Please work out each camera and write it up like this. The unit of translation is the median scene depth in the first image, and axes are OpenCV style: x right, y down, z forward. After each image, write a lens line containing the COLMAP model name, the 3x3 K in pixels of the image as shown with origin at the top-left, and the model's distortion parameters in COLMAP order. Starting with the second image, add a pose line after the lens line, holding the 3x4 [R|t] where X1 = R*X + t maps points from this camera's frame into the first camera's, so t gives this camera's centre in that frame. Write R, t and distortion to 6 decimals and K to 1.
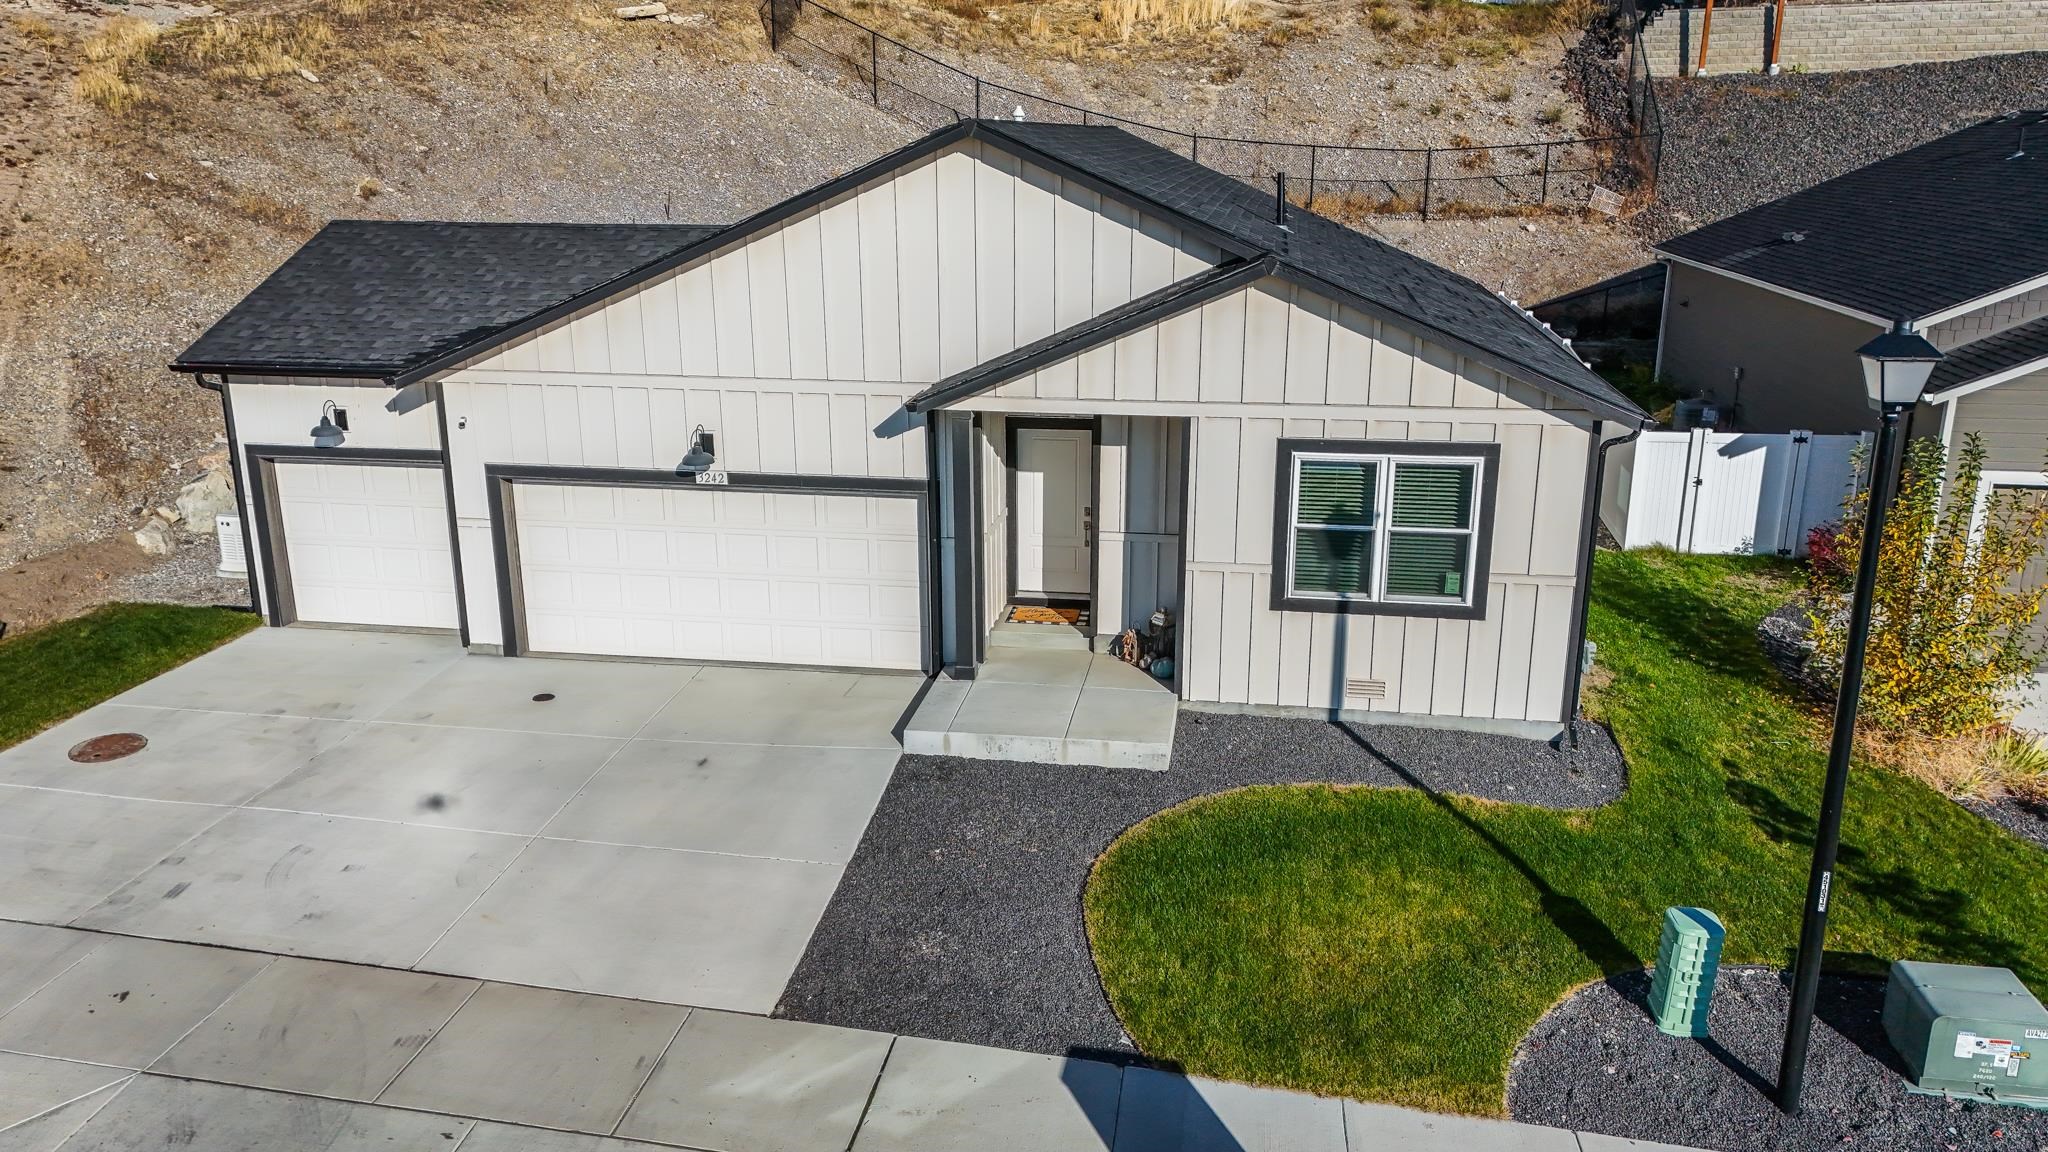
lens RADIAL K [[1500.4, 0, 1018.1], [0, 1500.4, 607.2], [0, 0, 1]] dist [0.069181, -0.072760]
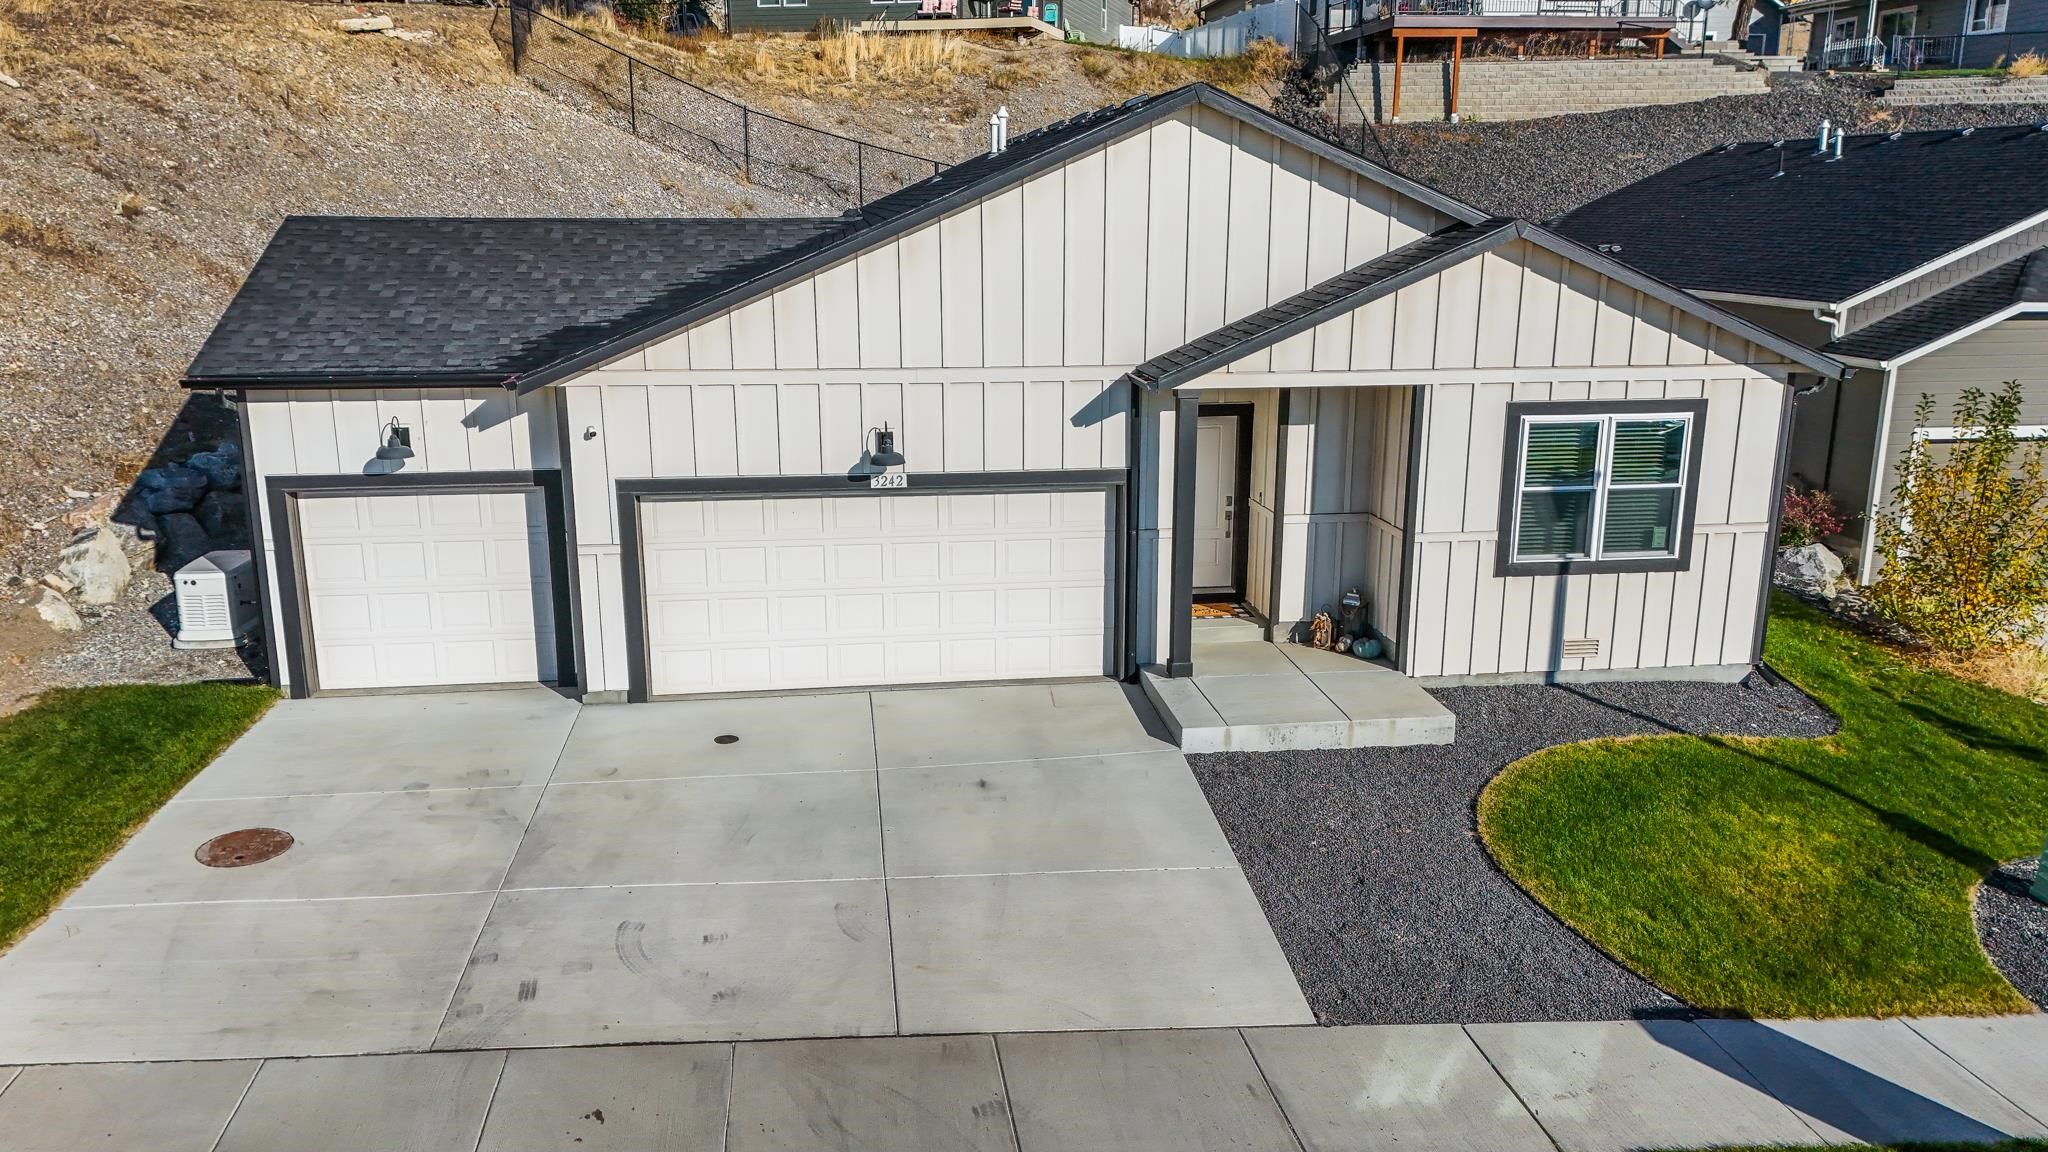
lens RADIAL K [[1500.4, 0, 1018.1], [0, 1500.4, 607.2], [0, 0, 1]] dist [0.069181, -0.072760]
pose [[0.957097, -0.072565, 0.280535, -0.396335], [0.084101, 0.996027, -0.029288, 0.023384], [-0.277295, 0.051625, 0.959397, 0.119059]]
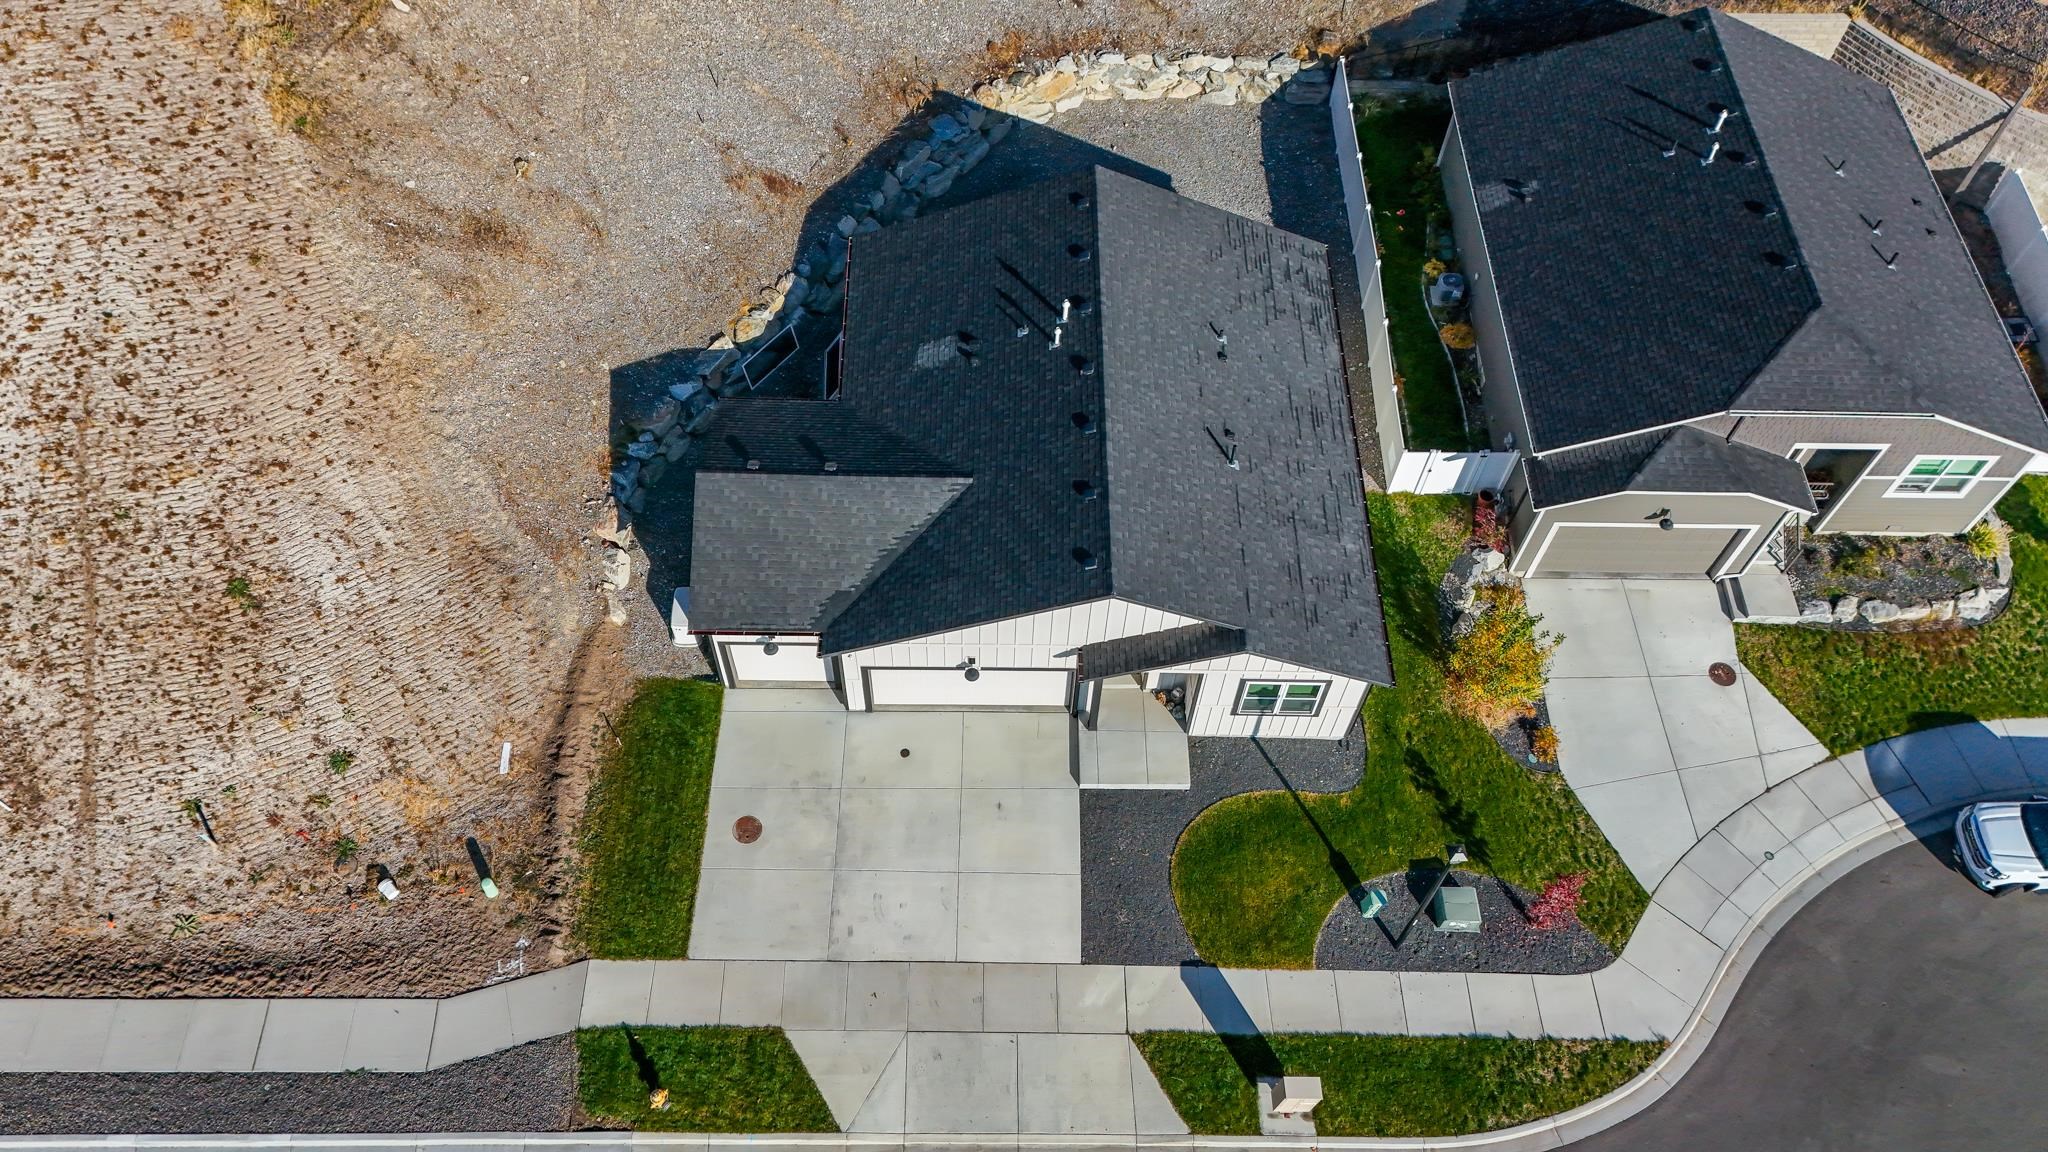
lens RADIAL K [[1483.8, 0, 1018.0], [0, 1483.8, 573.7], [0, 0, 1]] dist [0.070401, -0.068251]
pose [[0.986064, -0.118866, 0.116402, -0.377810], [0.019495, 0.777396, 0.628710, -1.536289], [-0.165223, -0.617679, 0.768879, -0.550584]]
